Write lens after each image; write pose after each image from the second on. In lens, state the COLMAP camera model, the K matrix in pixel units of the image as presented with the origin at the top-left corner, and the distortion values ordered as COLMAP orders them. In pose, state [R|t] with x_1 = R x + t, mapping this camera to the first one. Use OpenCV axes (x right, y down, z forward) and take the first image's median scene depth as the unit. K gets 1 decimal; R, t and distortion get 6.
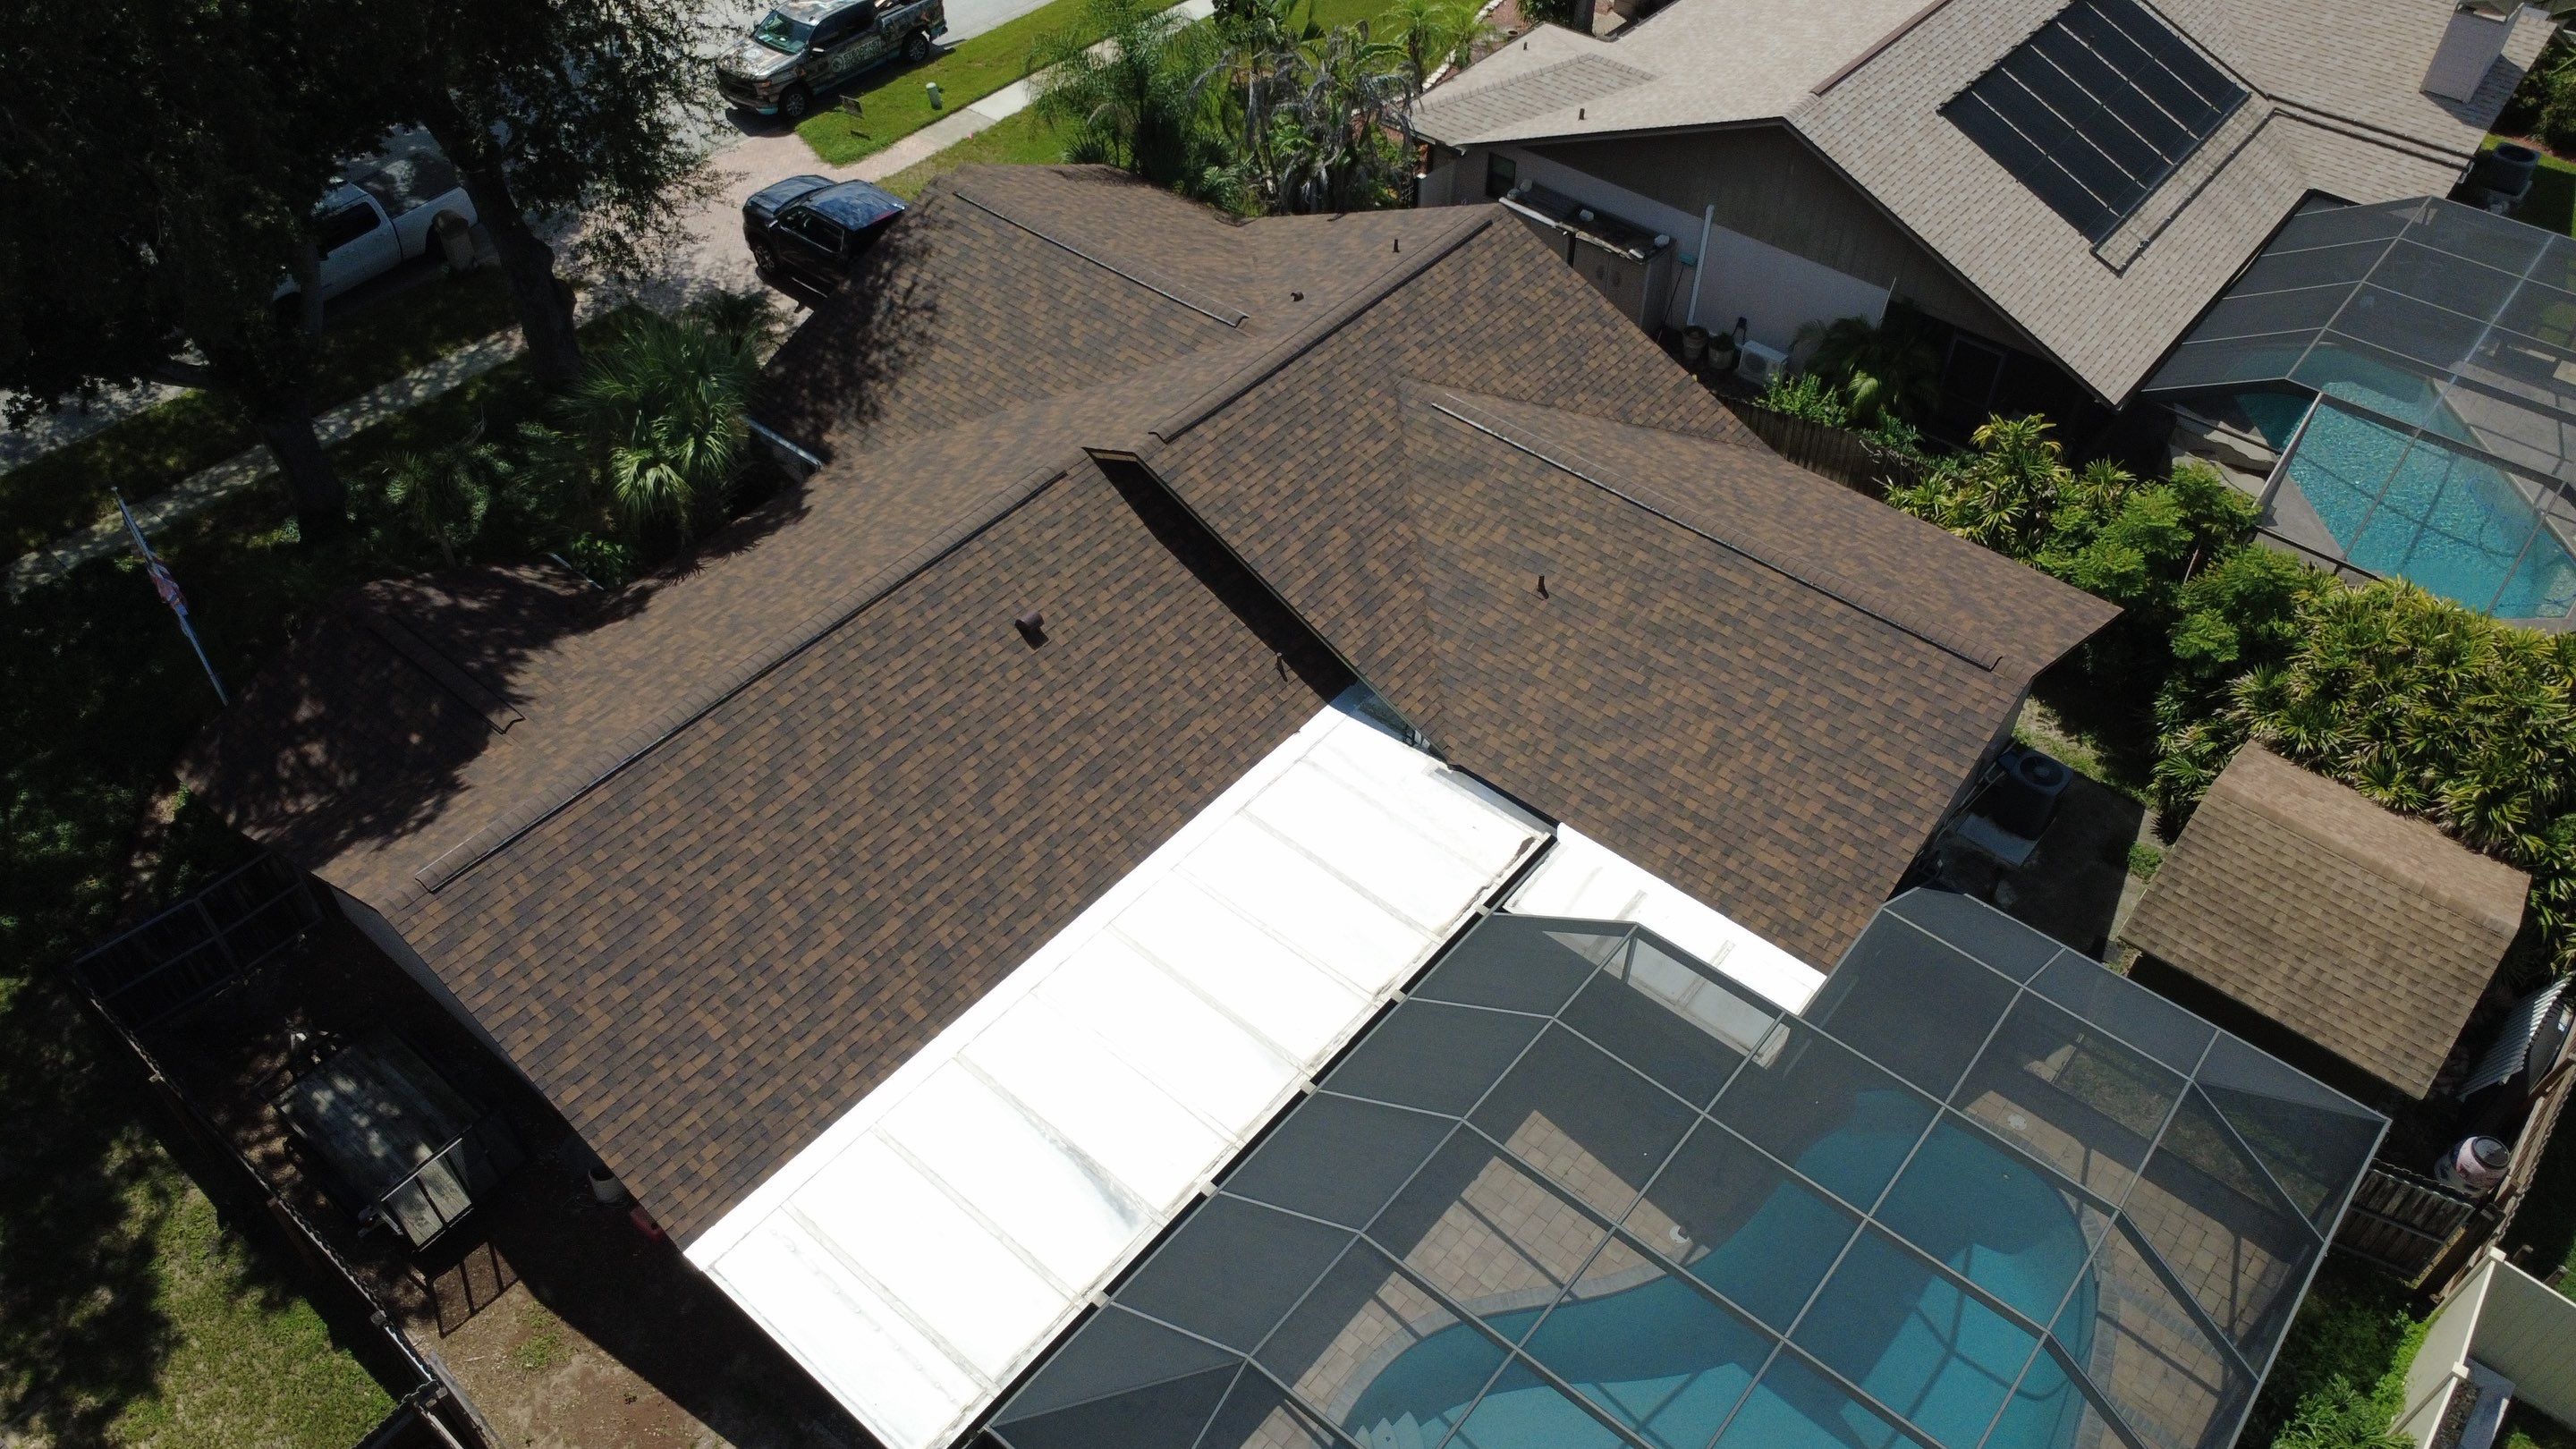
lens RADIAL K [[1867.7, 0, 1281.9], [0, 1867.7, 723.1], [0, 0, 1]] dist [-0.005602, 0.001821]
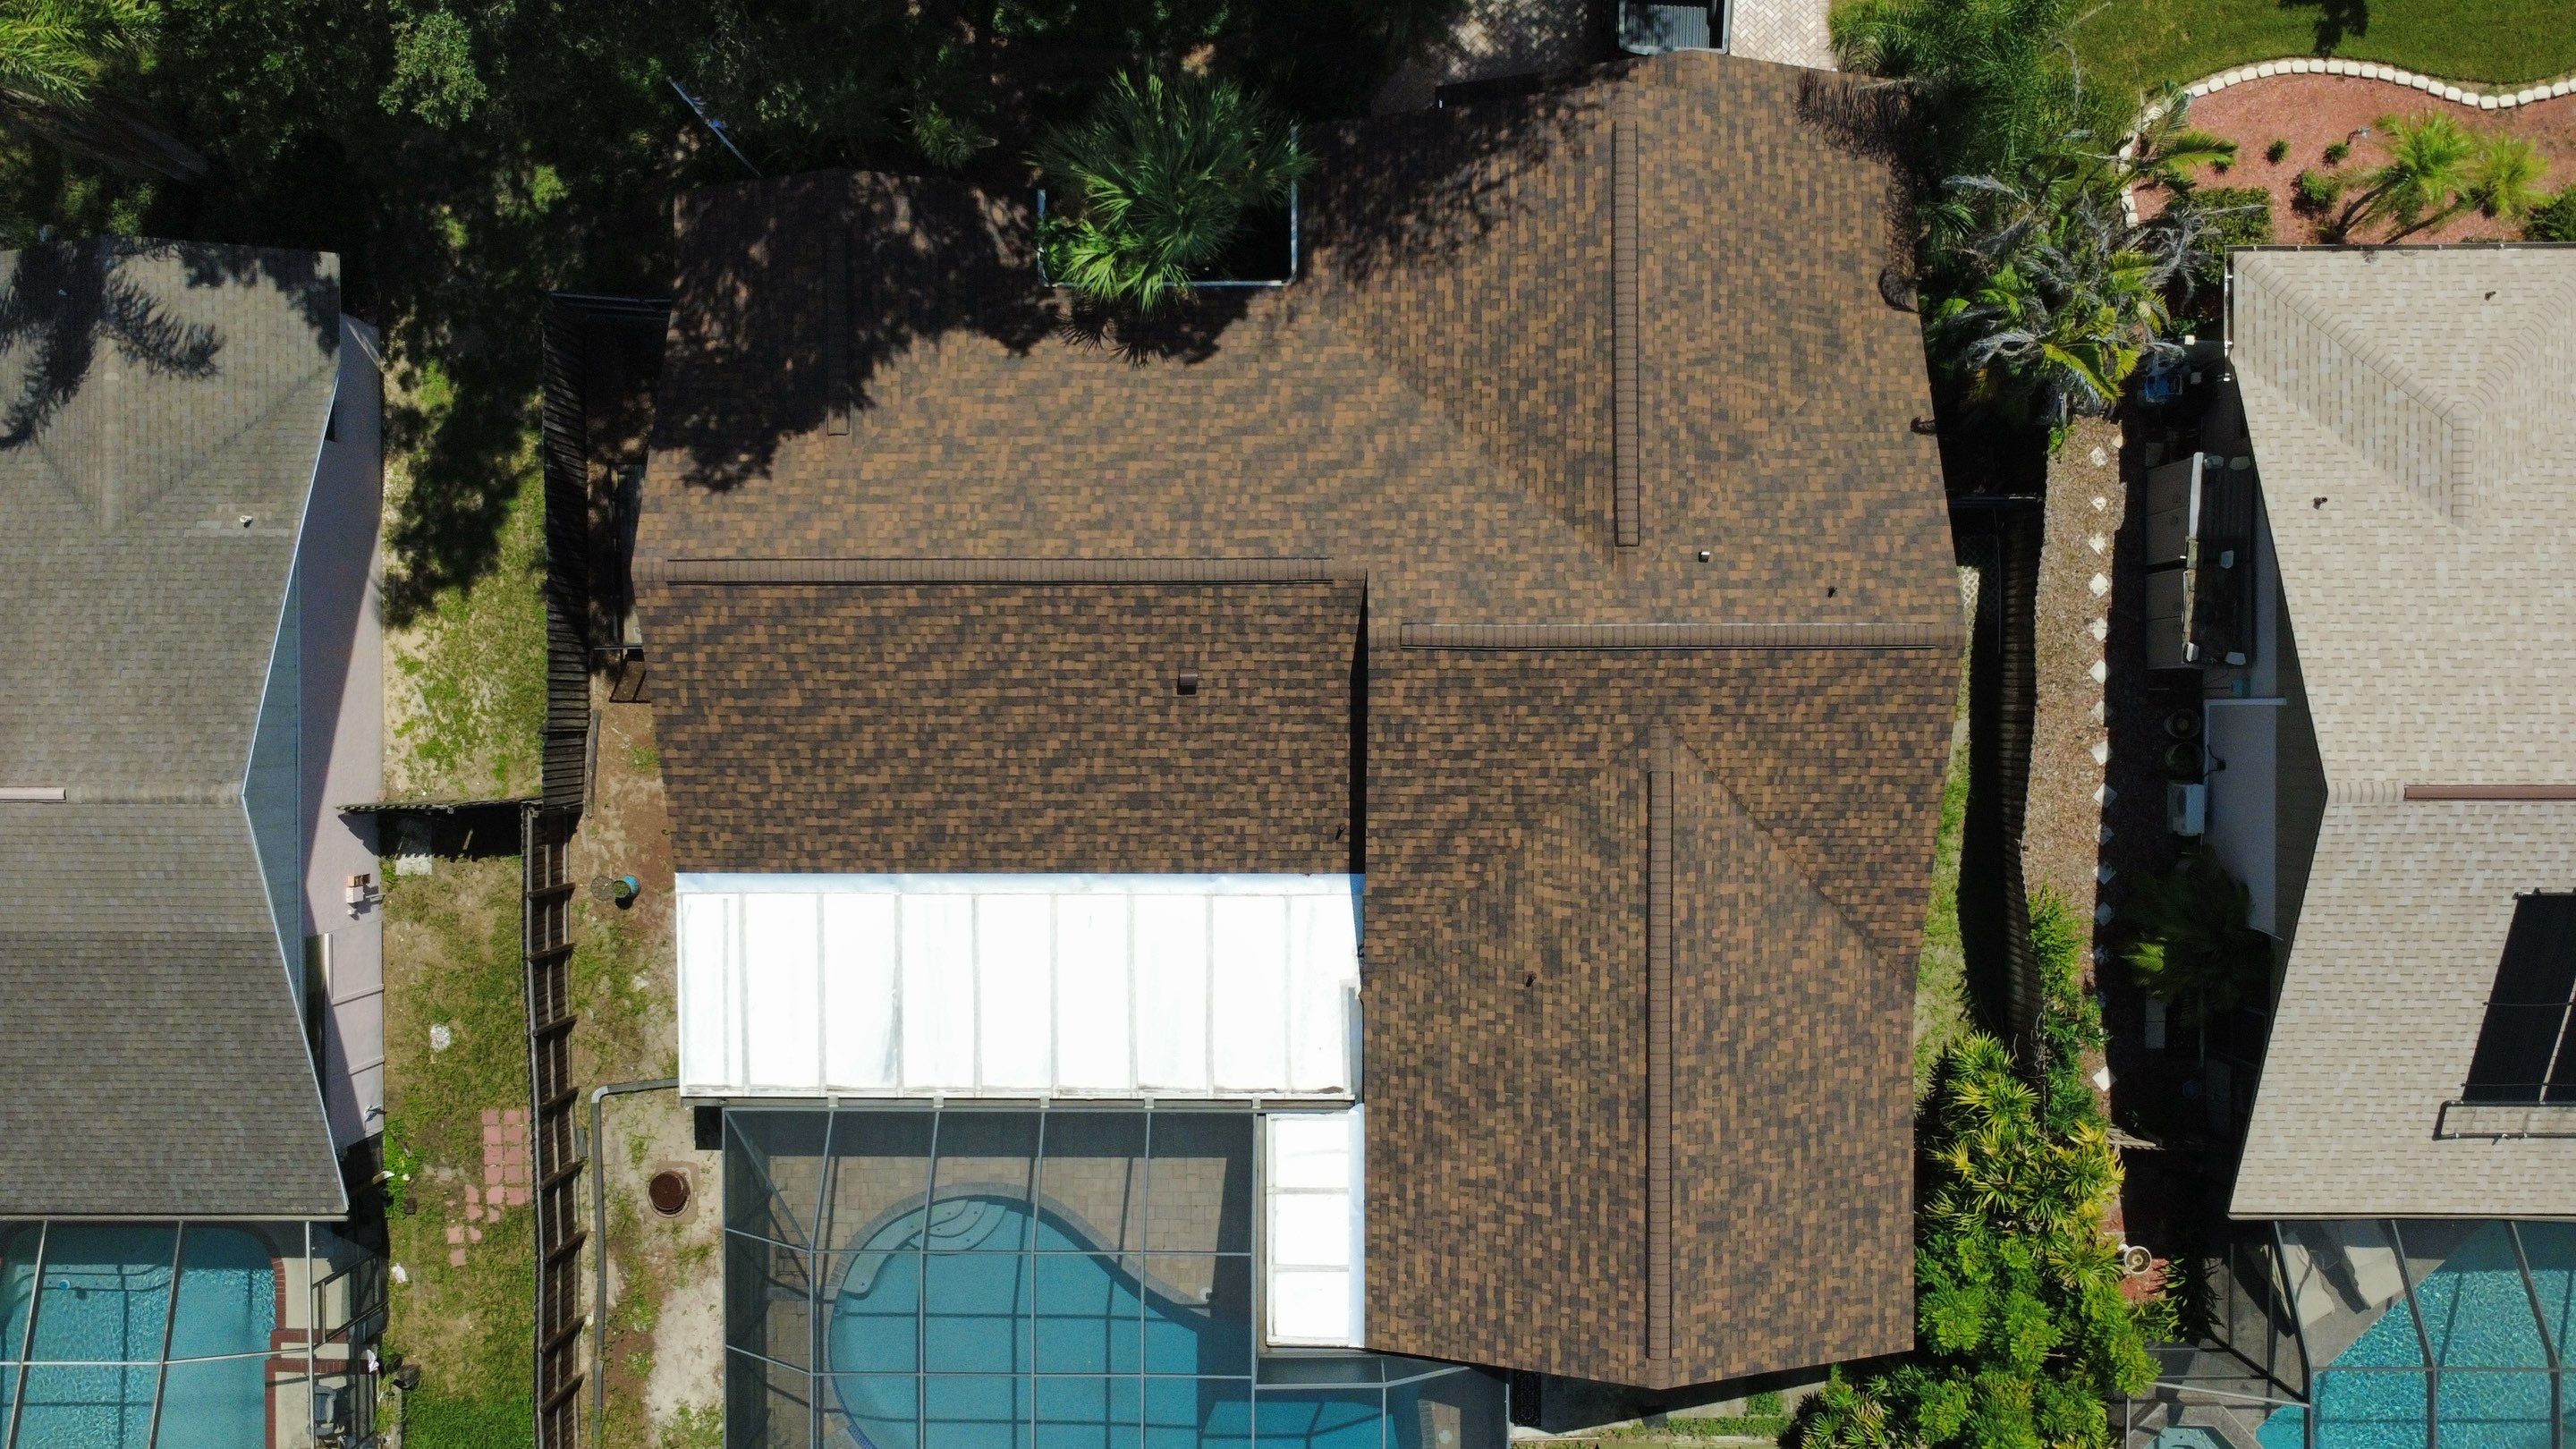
lens RADIAL K [[1872.0, 0, 1283.7], [0, 1872.0, 719.8], [0, 0, 1]] dist [-0.001729, -0.003685]
pose [[0.642434, 0.766283, -0.009412, -0.066279], [-0.527997, 0.451496, 0.719285, -0.900001], [0.555426, -0.457124, 0.694651, 0.216580]]
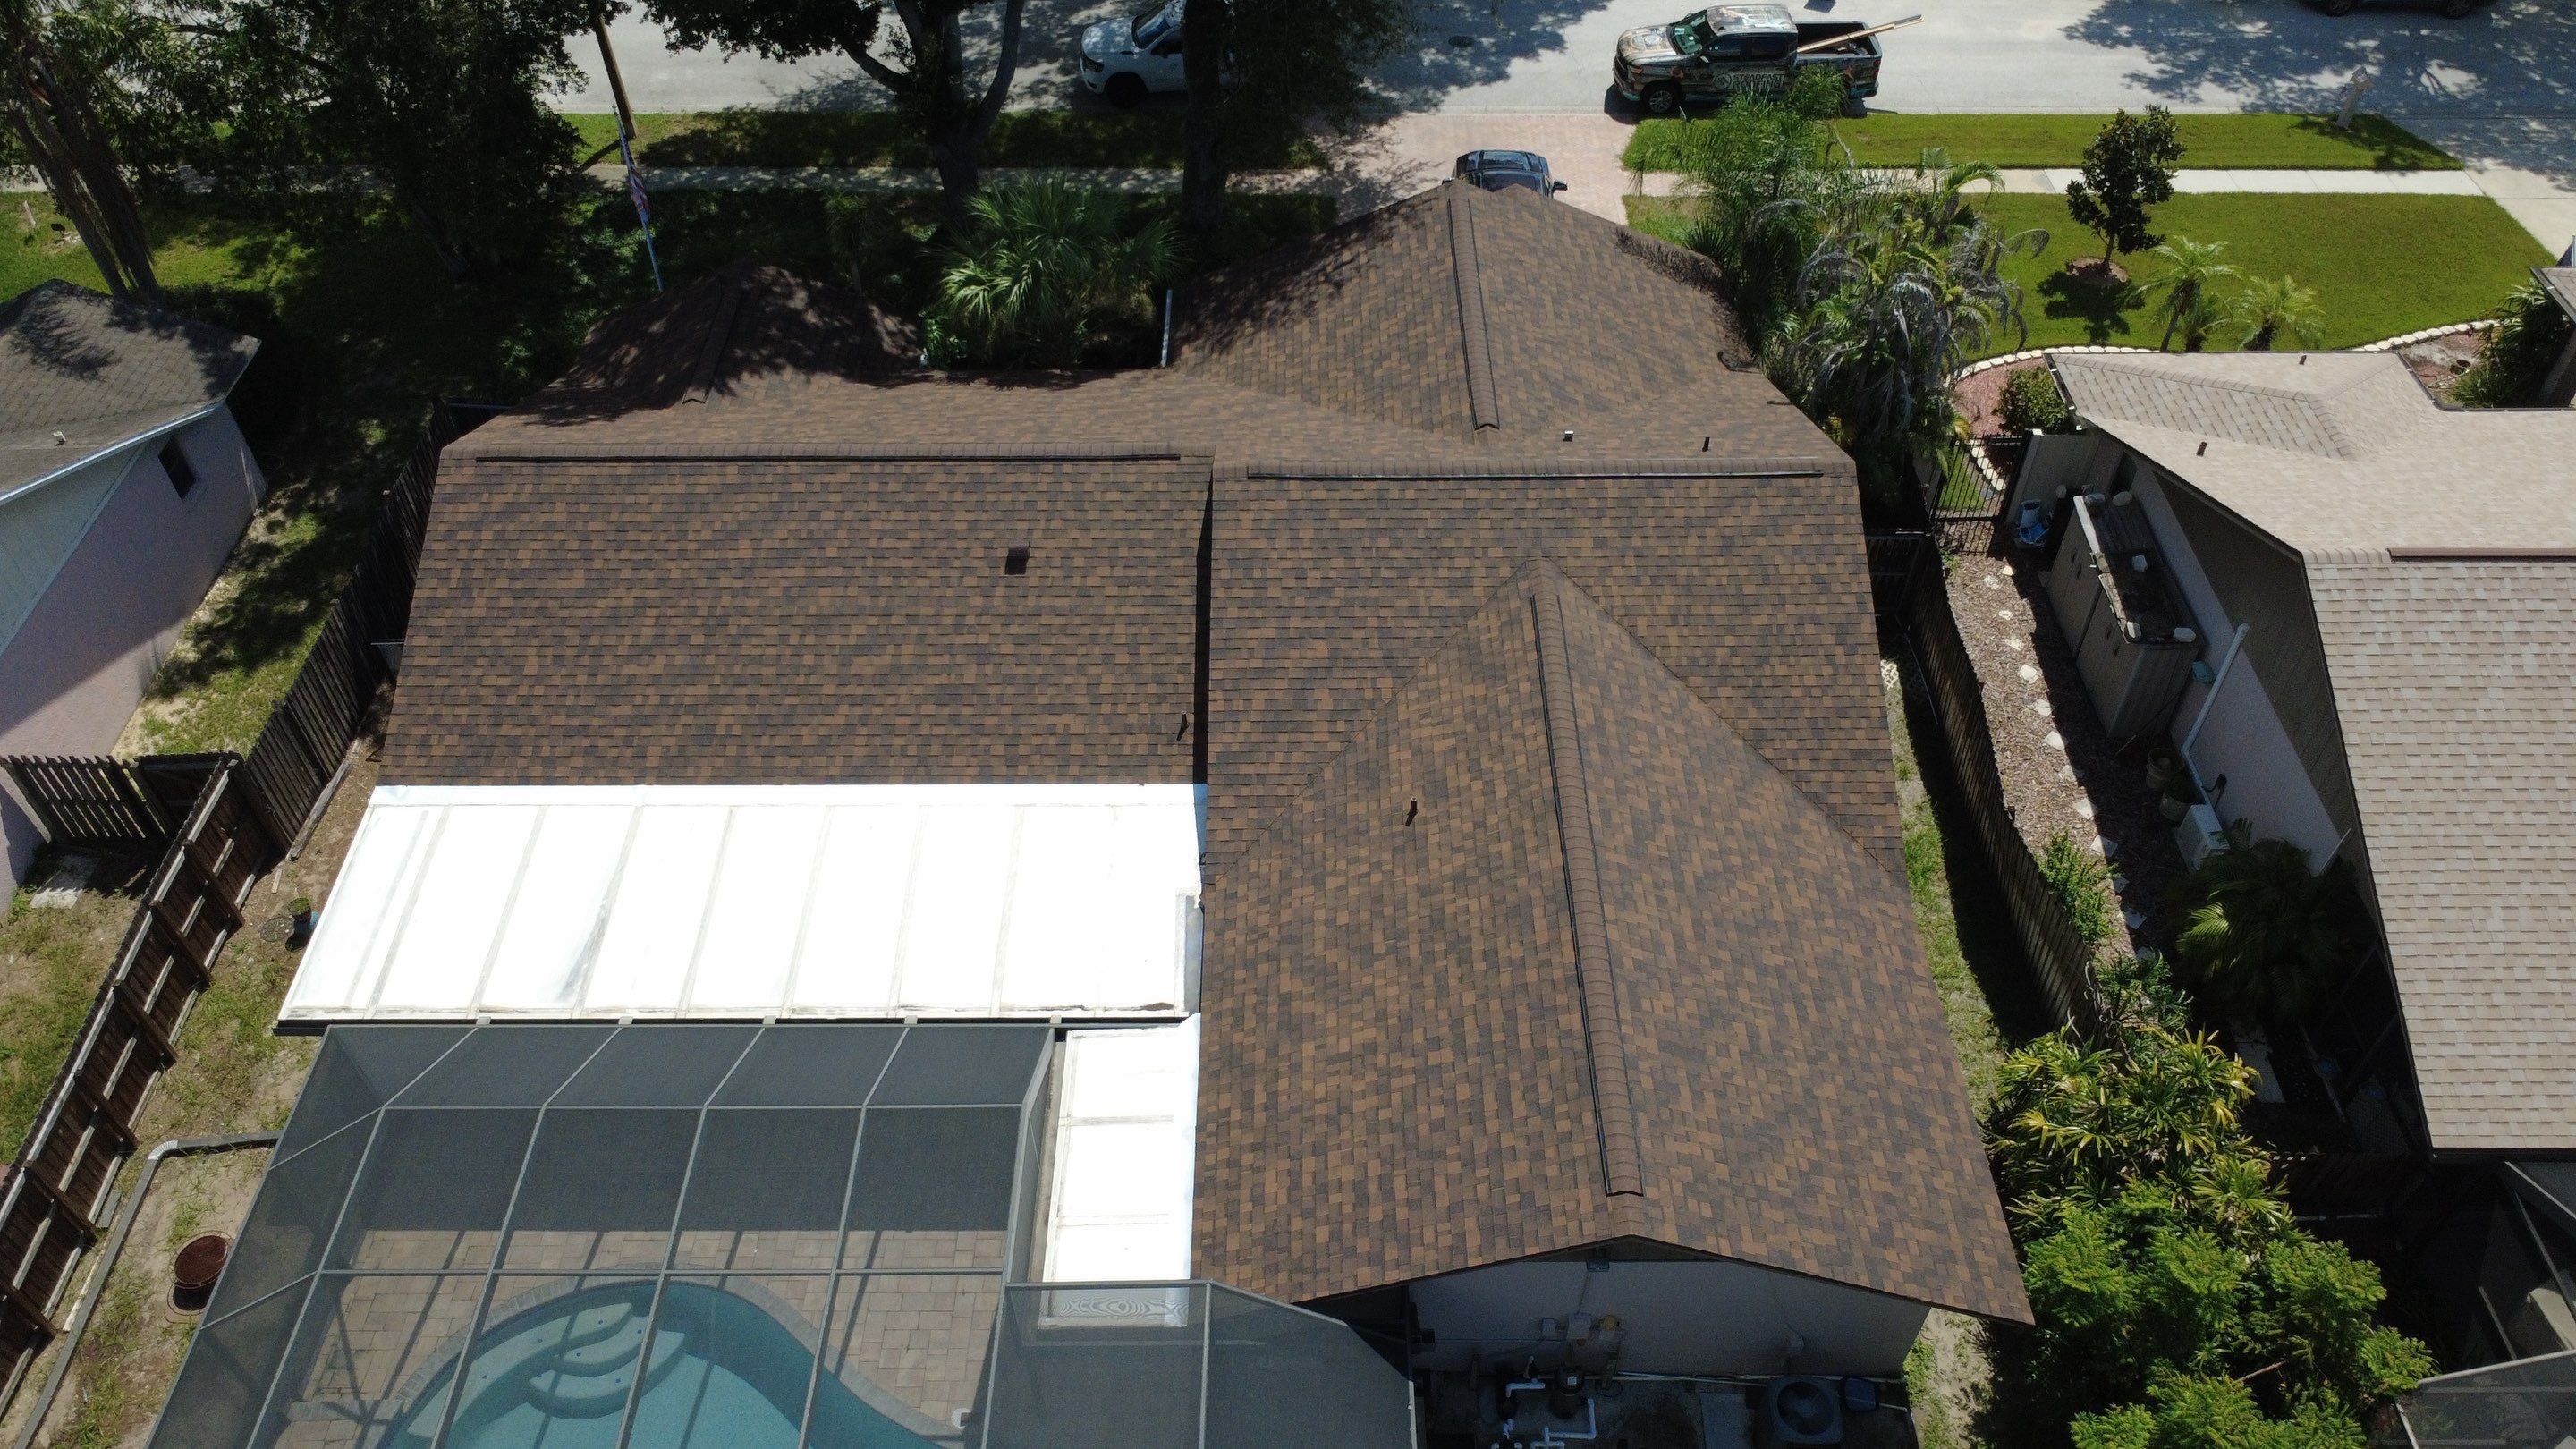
lens RADIAL K [[1874.8, 0, 1285.4], [0, 1874.8, 721.3], [0, 0, 1]] dist [-0.003248, 0.001039]
pose [[0.638437, 0.542586, -0.545893, 0.582562], [-0.535330, 0.822633, 0.191565, -0.254870], [0.553009, 0.169931, 0.815662, 0.241263]]
